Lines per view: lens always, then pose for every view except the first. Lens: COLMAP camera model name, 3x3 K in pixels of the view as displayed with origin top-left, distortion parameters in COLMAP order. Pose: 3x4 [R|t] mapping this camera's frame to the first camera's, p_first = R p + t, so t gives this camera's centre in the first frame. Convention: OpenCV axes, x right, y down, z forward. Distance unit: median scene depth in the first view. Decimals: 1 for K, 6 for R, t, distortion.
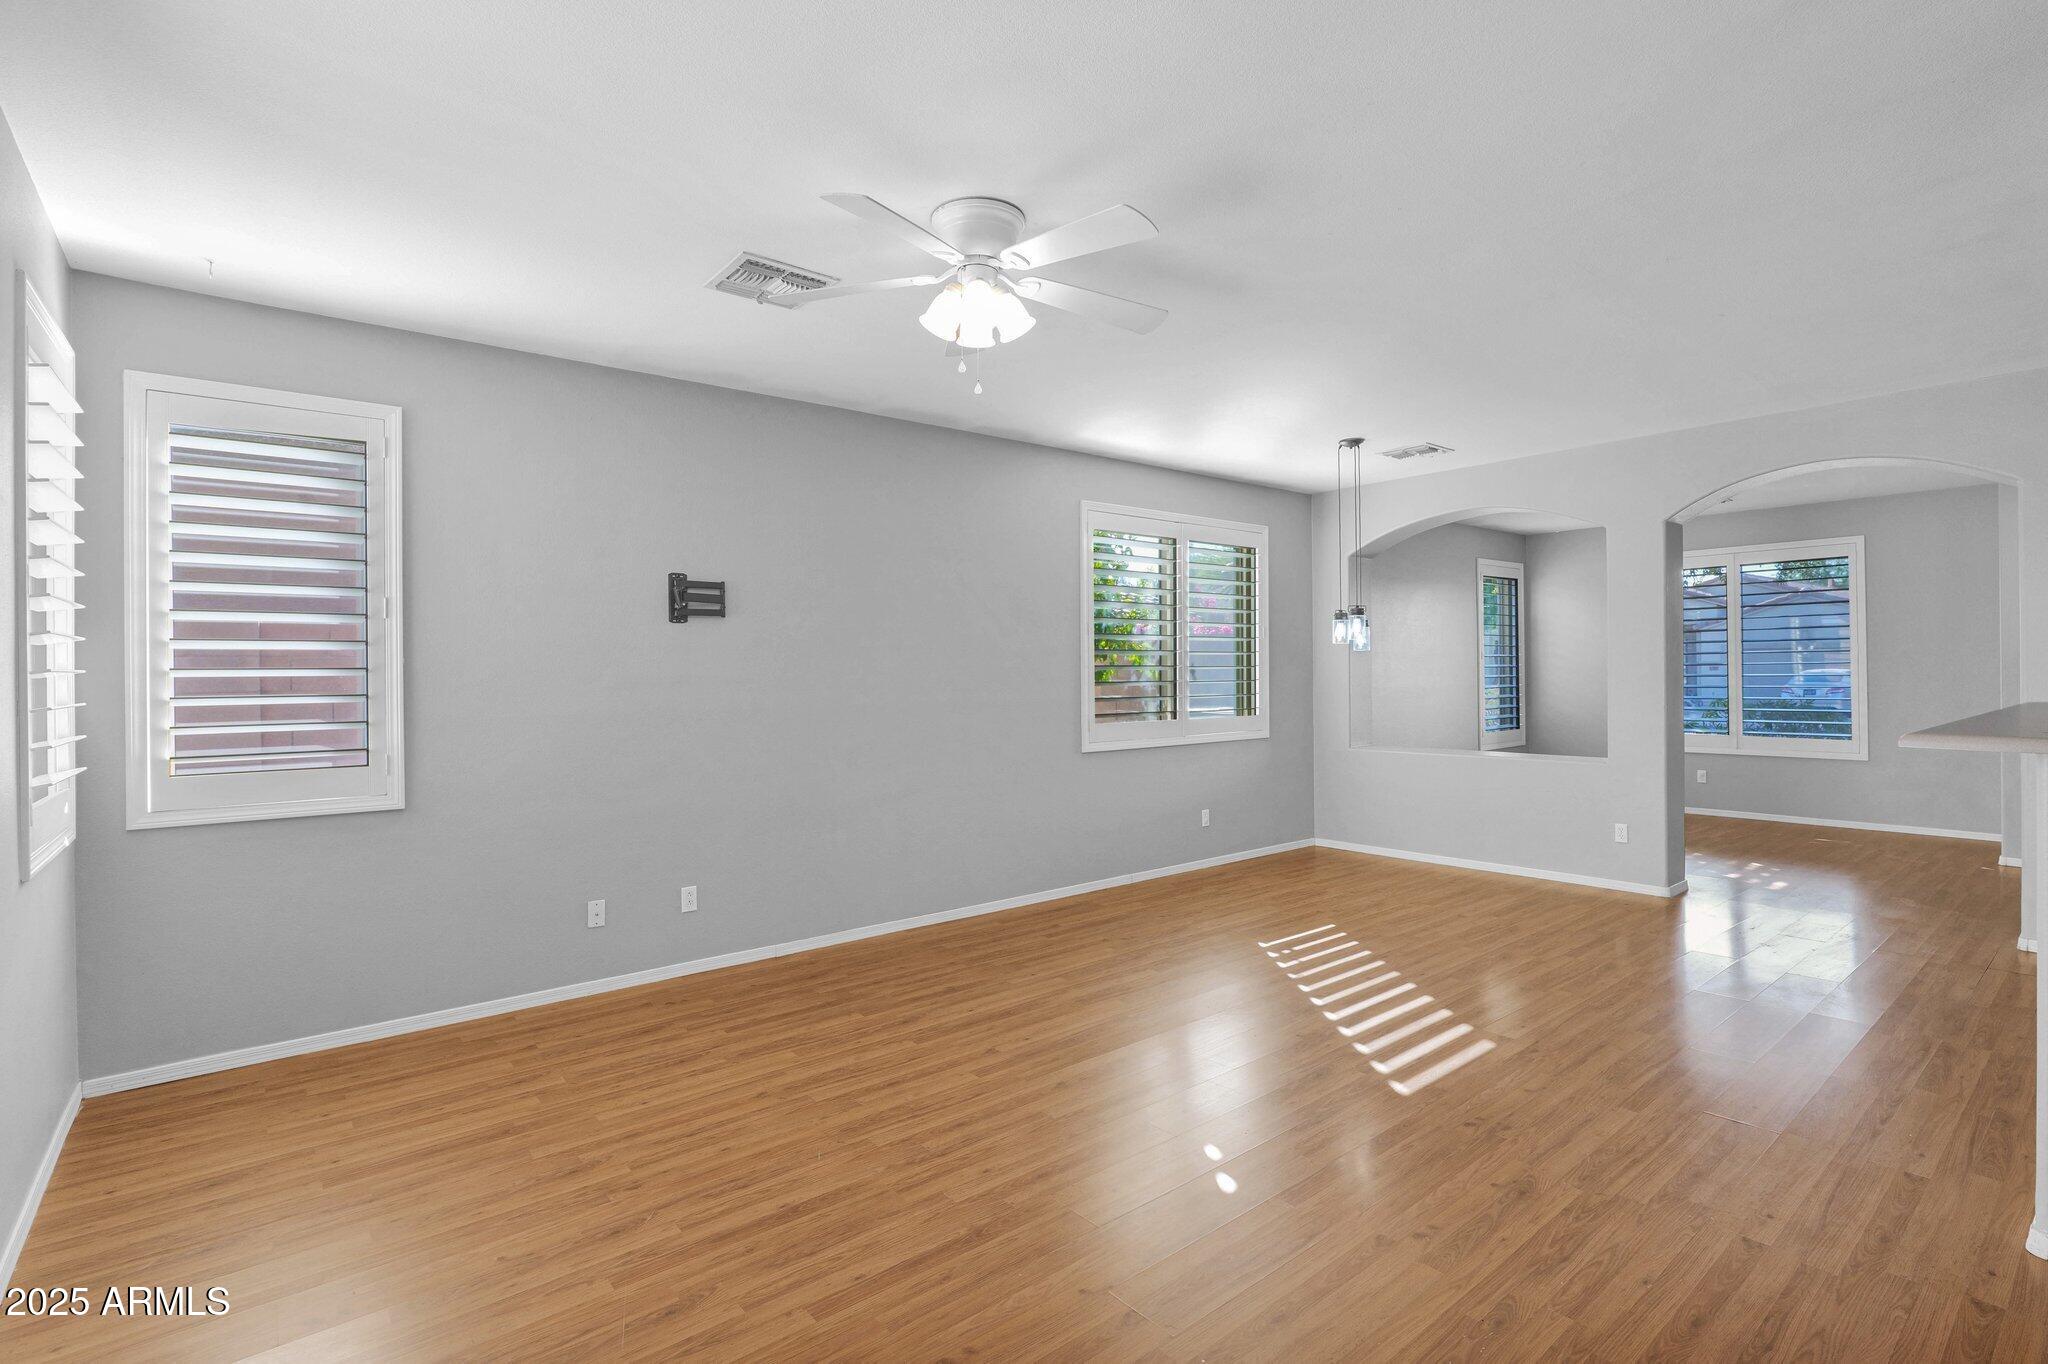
lens RADIAL K [[999.2, 0, 1024.0], [0, 999.2, 682.0], [0, 0, 1]] dist [-0.002210, -0.000133]
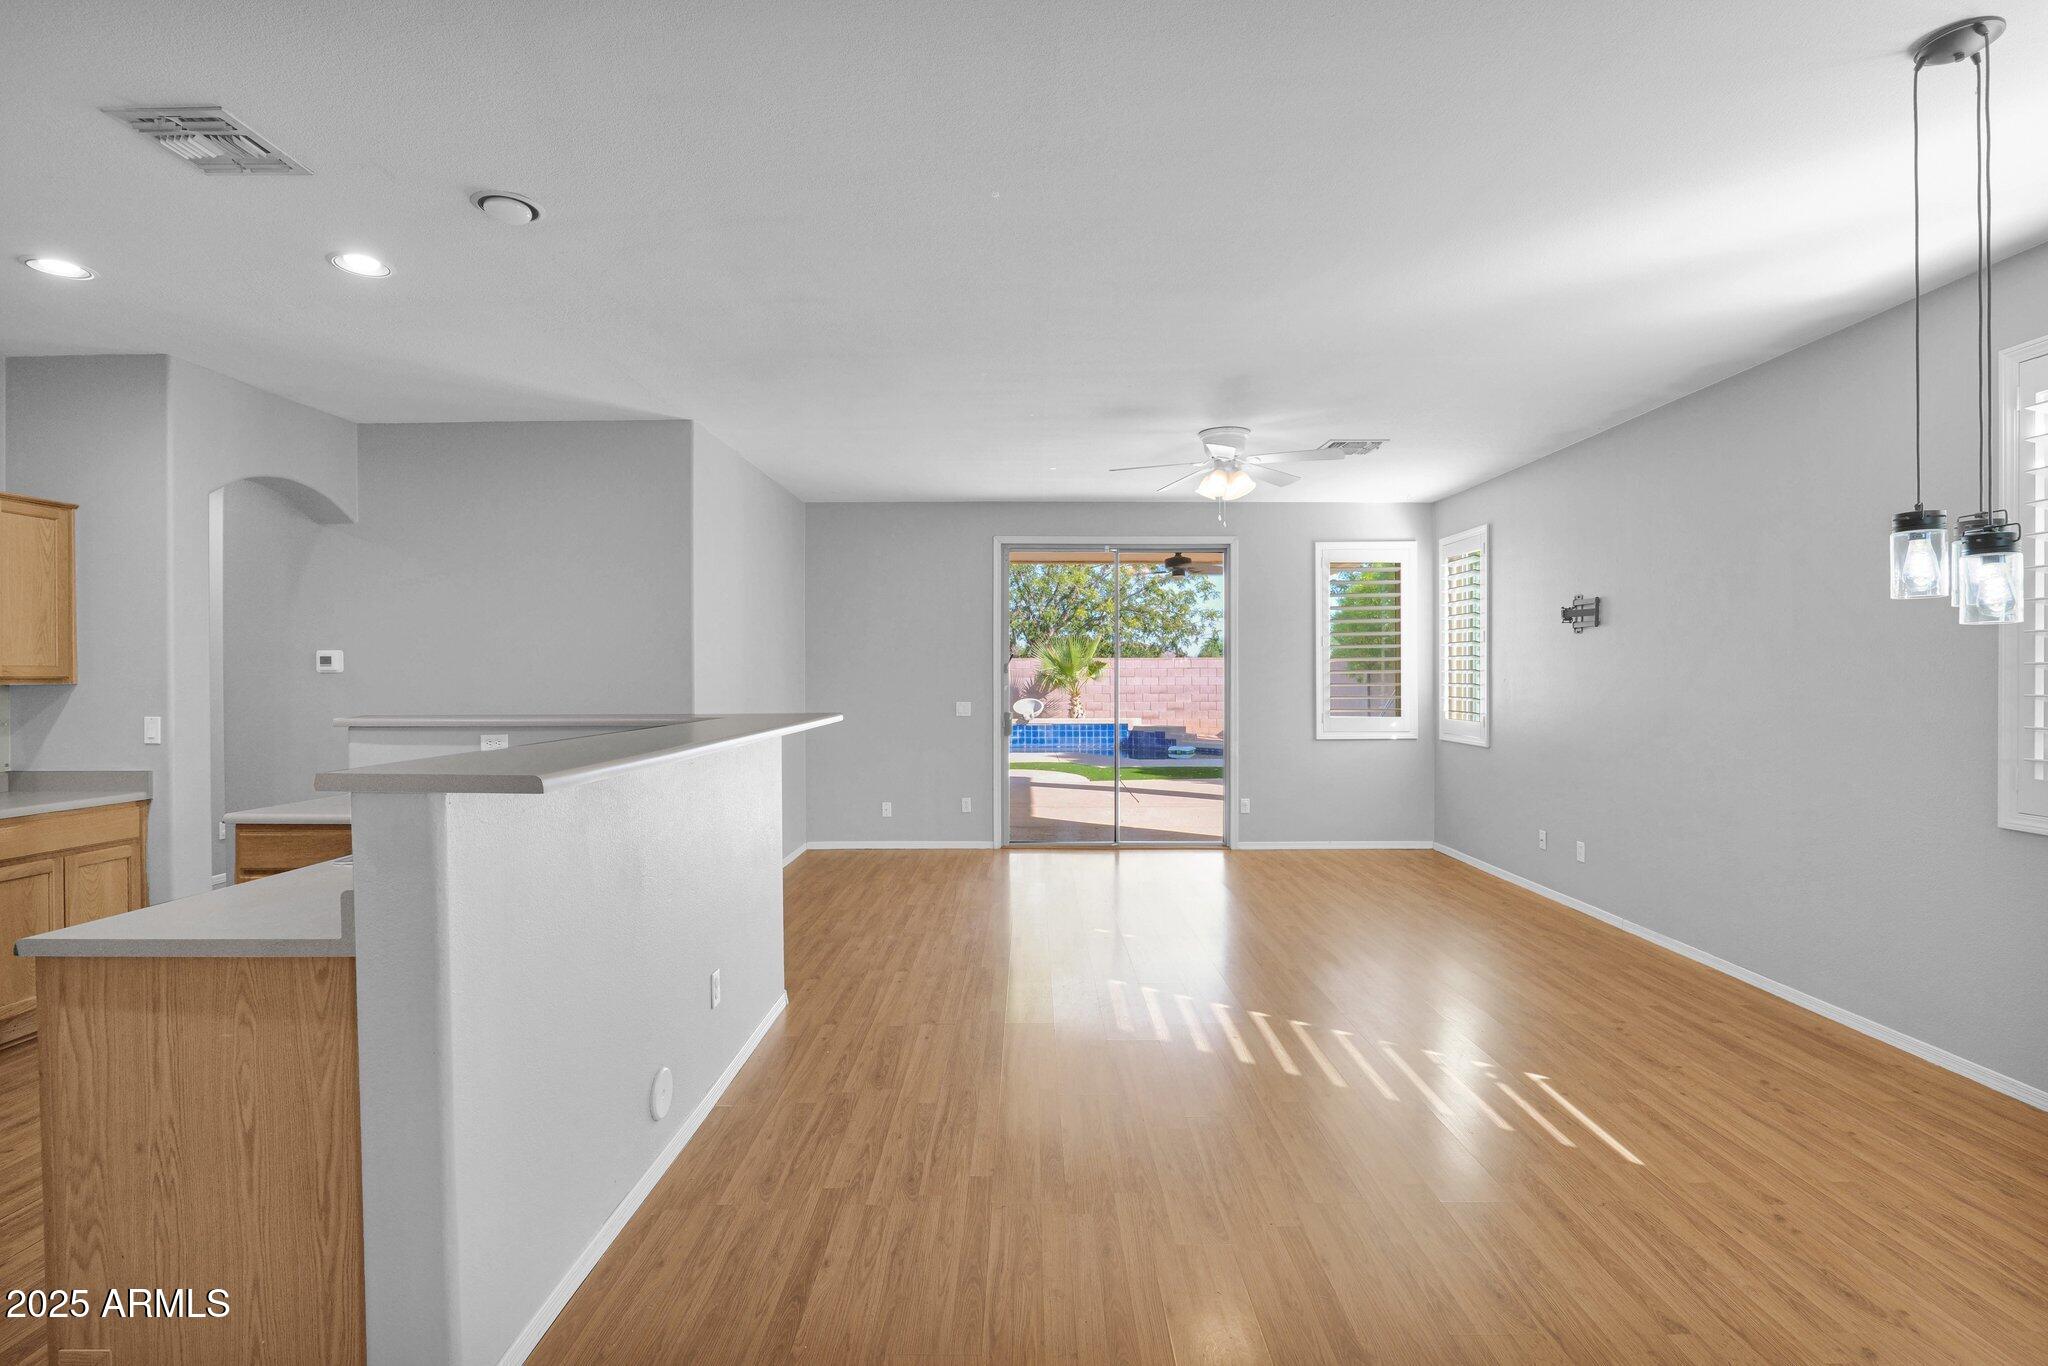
lens RADIAL K [[967.6, 0, 1024.0], [0, 967.6, 683.0], [0, 0, 1]] dist [-0.017740, 0.000390]
pose [[-0.654883, 0.016694, -0.755546, 1.023788], [0.003768, 0.999816, 0.018825, -0.021383], [0.755721, 0.009481, -0.654825, 1.236070]]
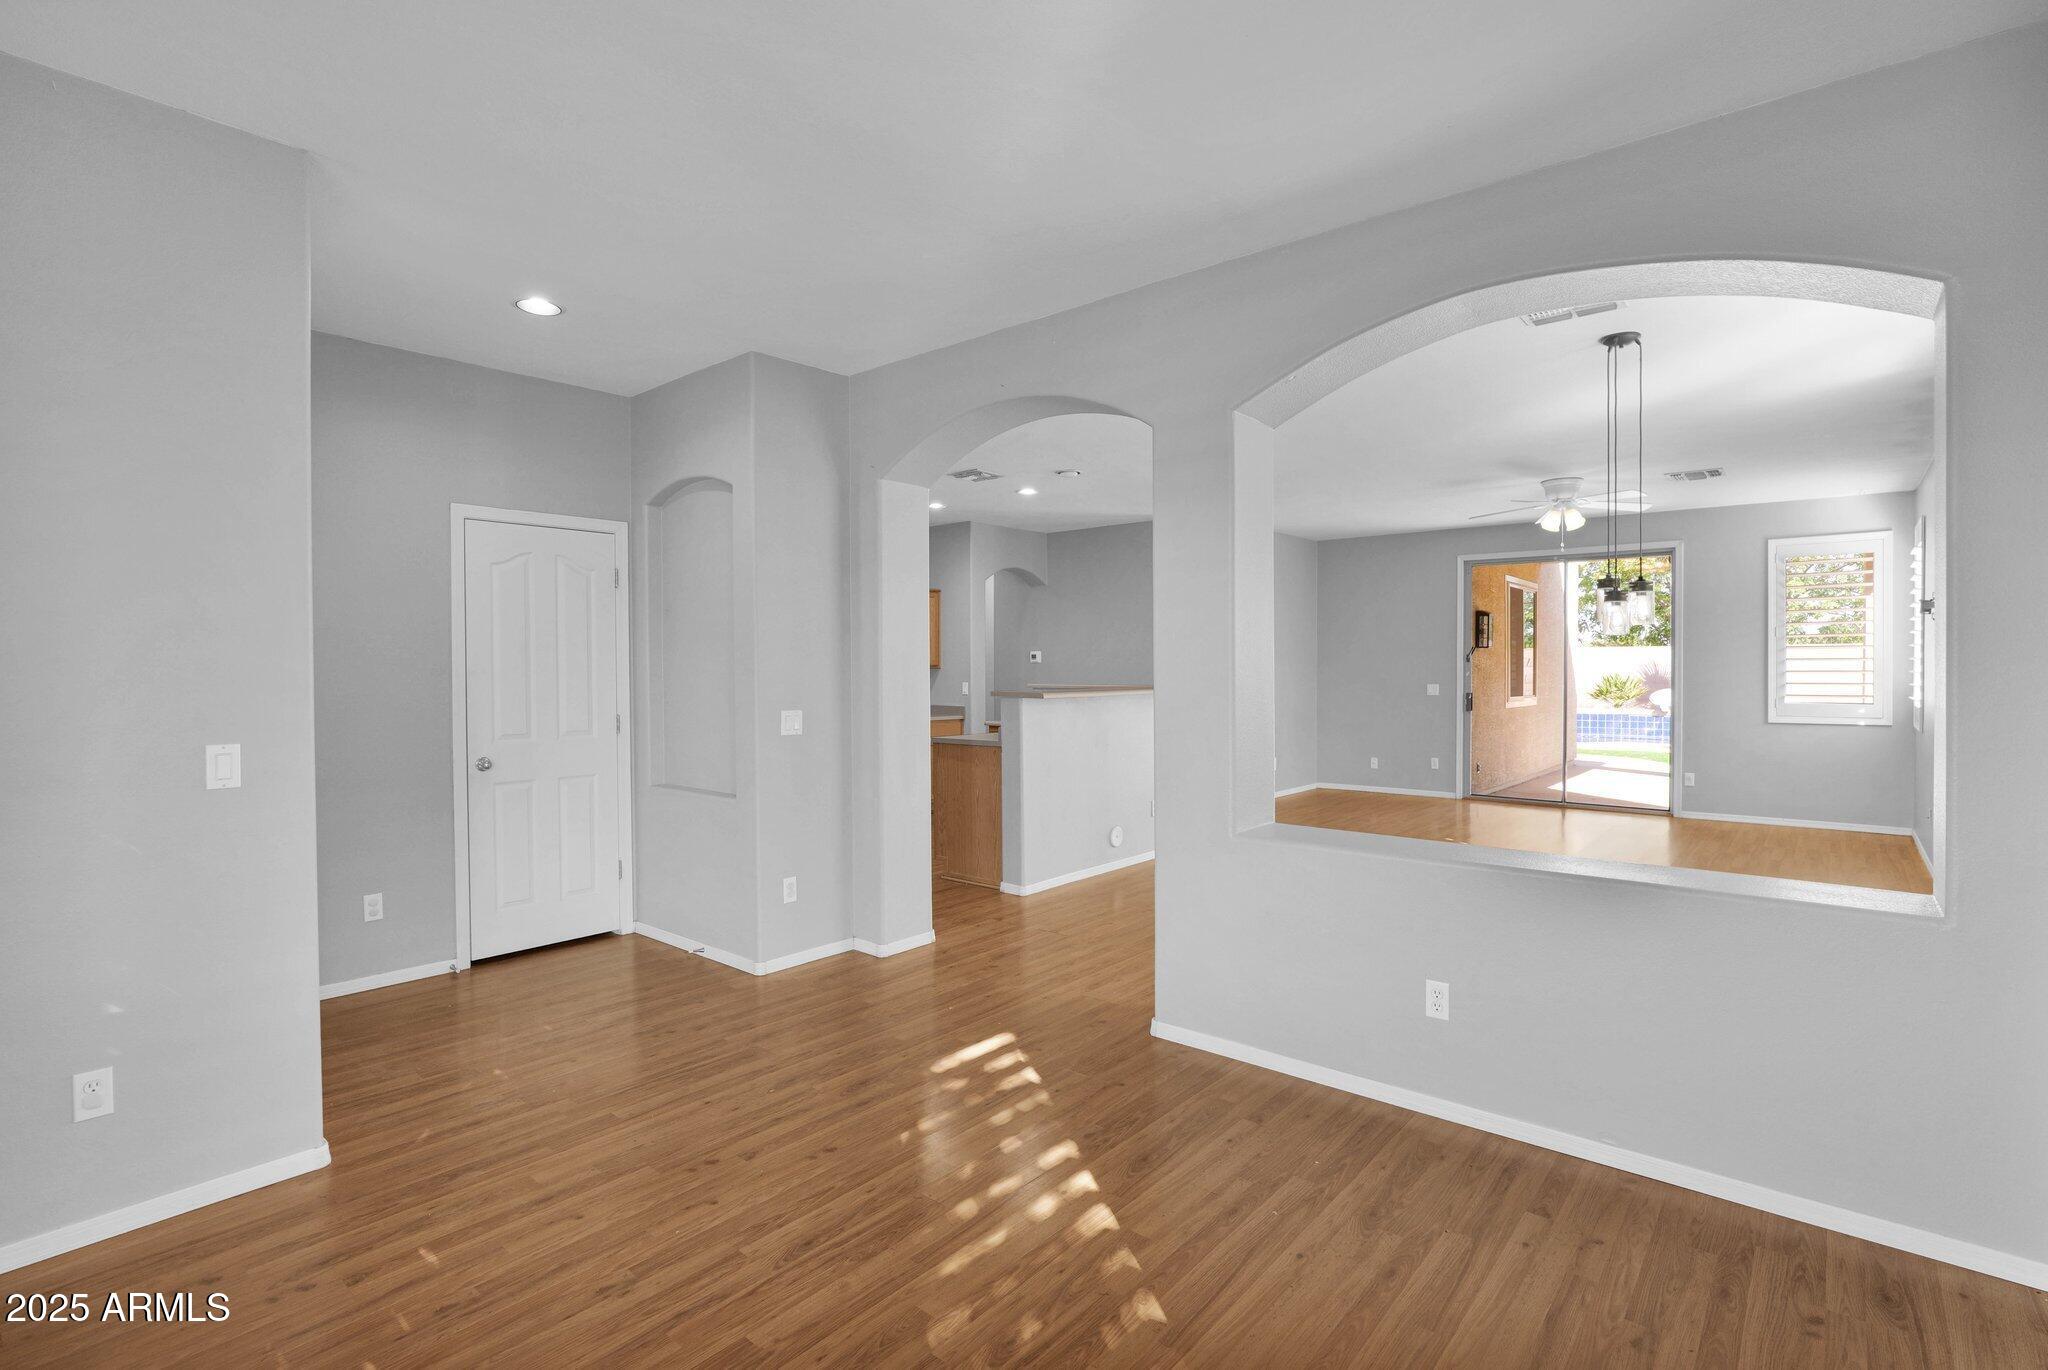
lens RADIAL K [[967.6, 0, 1024.0], [0, 967.6, 685.0], [0, 0, 1]] dist [-0.017740, 0.000390]
pose [[-0.986824, 0.015357, -0.161069, 1.088244], [0.011290, 0.999595, 0.026133, -0.023042], [0.161405, 0.023970, -0.986597, 2.037643]]
